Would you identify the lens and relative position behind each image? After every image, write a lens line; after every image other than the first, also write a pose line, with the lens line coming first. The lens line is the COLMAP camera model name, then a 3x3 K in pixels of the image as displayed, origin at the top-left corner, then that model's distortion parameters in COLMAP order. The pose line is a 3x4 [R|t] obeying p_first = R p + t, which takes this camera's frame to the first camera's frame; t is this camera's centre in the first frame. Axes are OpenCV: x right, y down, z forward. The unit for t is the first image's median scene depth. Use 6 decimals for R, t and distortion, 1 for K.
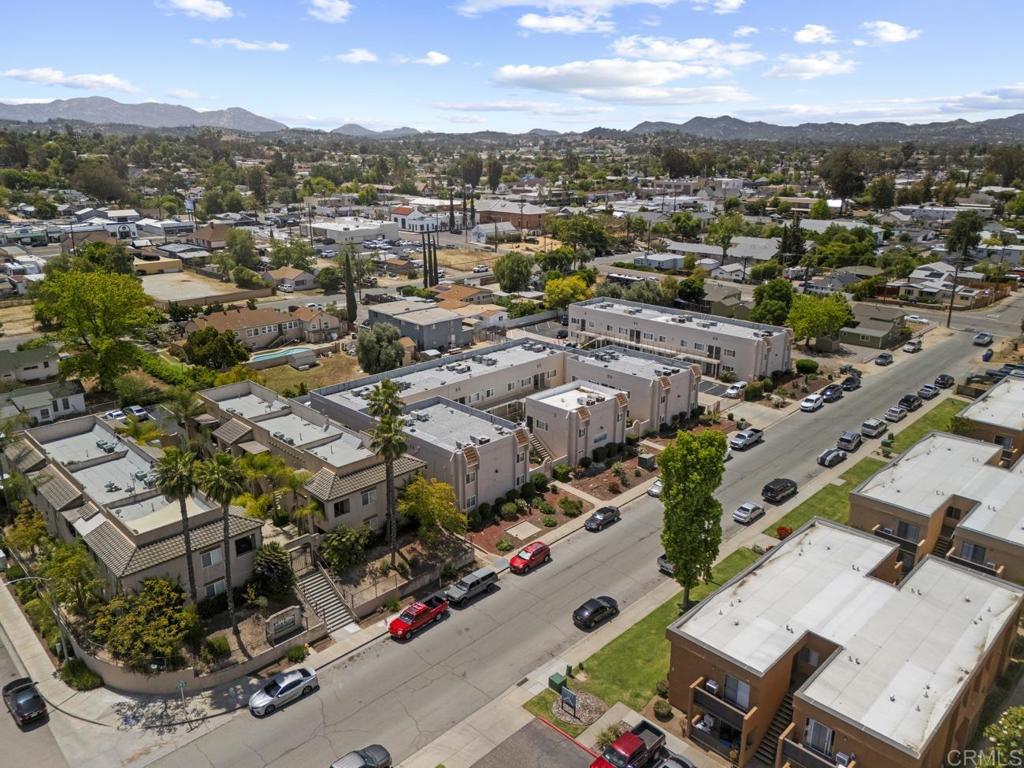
lens RADIAL K [[751.0, 0, 512.0], [0, 751.0, 384.0], [0, 0, 1]] dist [0.070810, -0.058632]
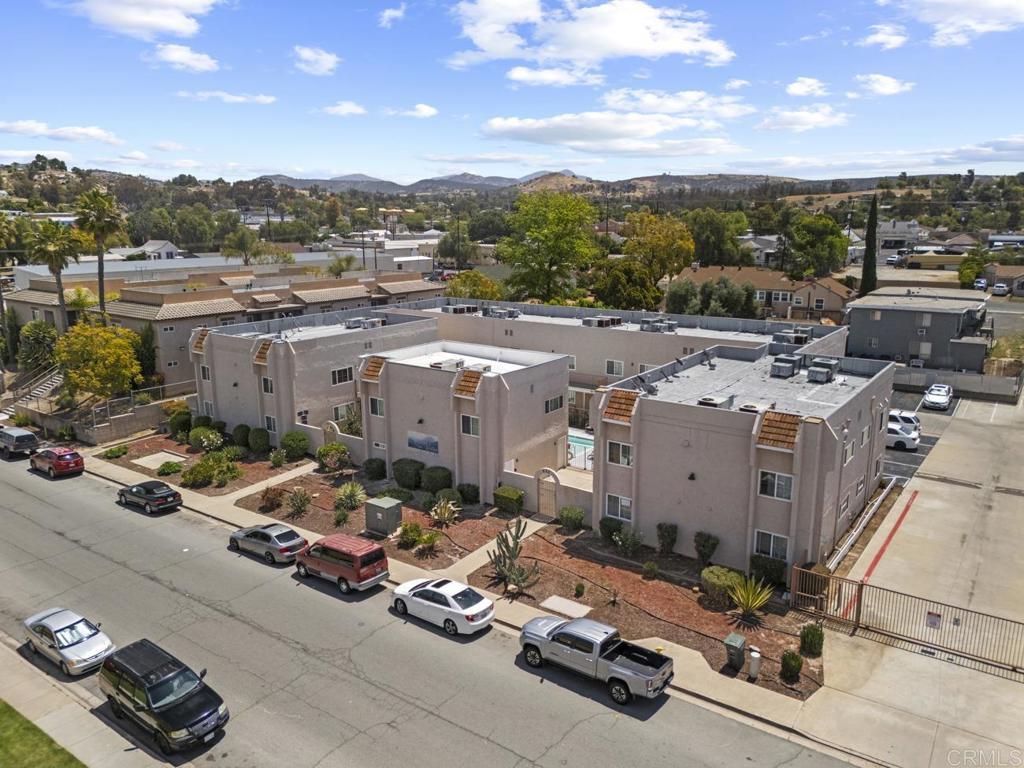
lens RADIAL K [[751.0, 0, 512.0], [0, 751.0, 384.0], [0, 0, 1]] dist [0.070810, -0.058632]
pose [[0.160363, 0.214997, -0.963359, 0.452935], [-0.299462, 0.940586, 0.160065, -0.044343], [0.940535, 0.262820, 0.215219, 0.740214]]
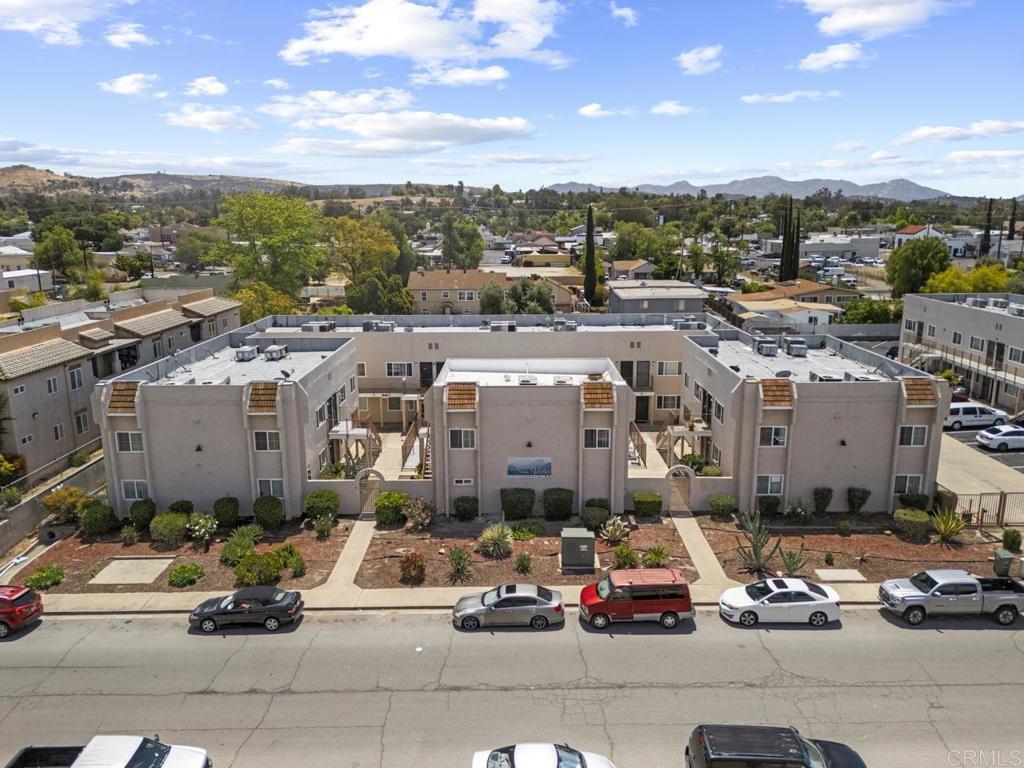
lens RADIAL K [[751.0, 0, 512.0], [0, 751.0, 384.0], [0, 0, 1]] dist [0.070810, -0.058632]
pose [[0.704844, 0.150676, -0.693175, 0.321955], [-0.212270, 0.977205, -0.003427, 0.021246], [0.676858, 0.149556, 0.720761, 0.525289]]
